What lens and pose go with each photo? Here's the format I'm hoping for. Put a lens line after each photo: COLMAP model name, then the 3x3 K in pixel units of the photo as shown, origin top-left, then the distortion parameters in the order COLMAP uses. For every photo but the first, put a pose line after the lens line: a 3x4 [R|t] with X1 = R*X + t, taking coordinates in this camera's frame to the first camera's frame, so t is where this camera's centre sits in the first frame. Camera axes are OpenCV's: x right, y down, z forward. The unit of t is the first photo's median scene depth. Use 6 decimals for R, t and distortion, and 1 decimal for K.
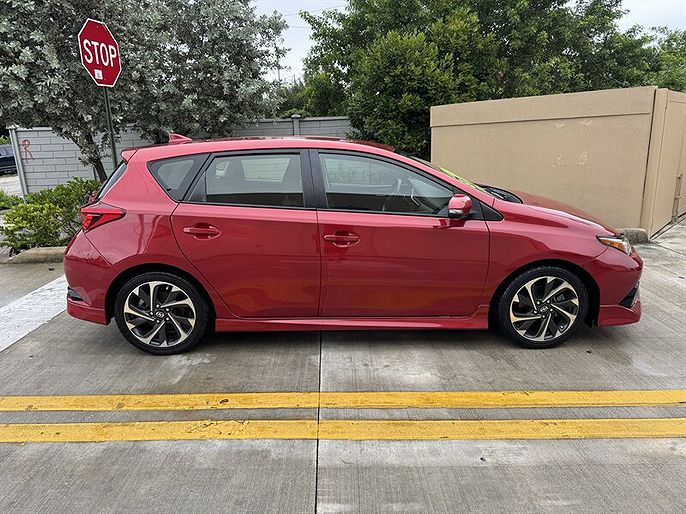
lens RADIAL K [[477.0, 0, 339.9], [0, 477.0, 257.3], [0, 0, 1]] dist [0.022044, -0.029786]
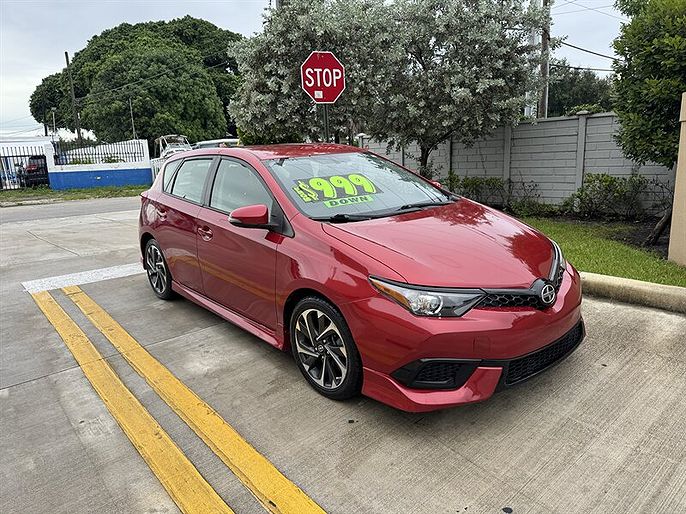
lens RADIAL K [[477.0, 0, 339.7], [0, 477.0, 259.0], [0, 0, 1]] dist [0.022044, -0.029786]
pose [[0.635539, 0.167301, -0.753724, 1.041205], [-0.166601, 0.982958, 0.077705, -0.114873], [0.753879, 0.076187, 0.652581, 0.465510]]
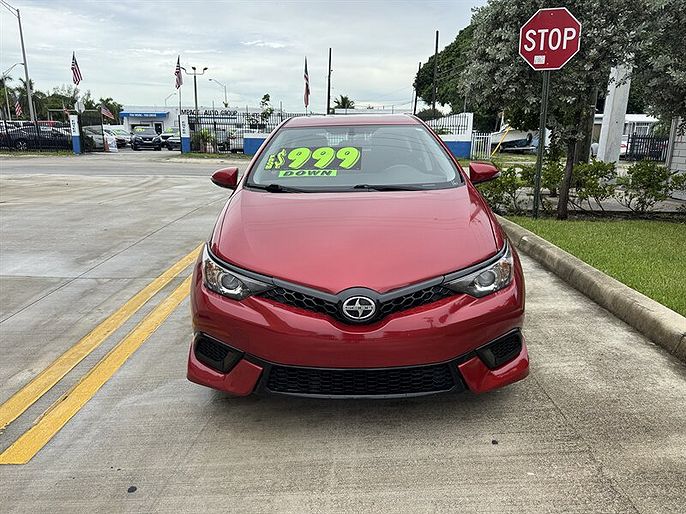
lens RADIAL K [[477.0, 0, 340.8], [0, 477.0, 254.6], [0, 0, 1]] dist [0.022044, -0.029786]
pose [[-0.013609, 0.269337, -0.962950, 1.245918], [-0.249081, 0.931768, 0.264136, -0.270632], [0.968387, 0.243447, 0.054406, 1.140610]]
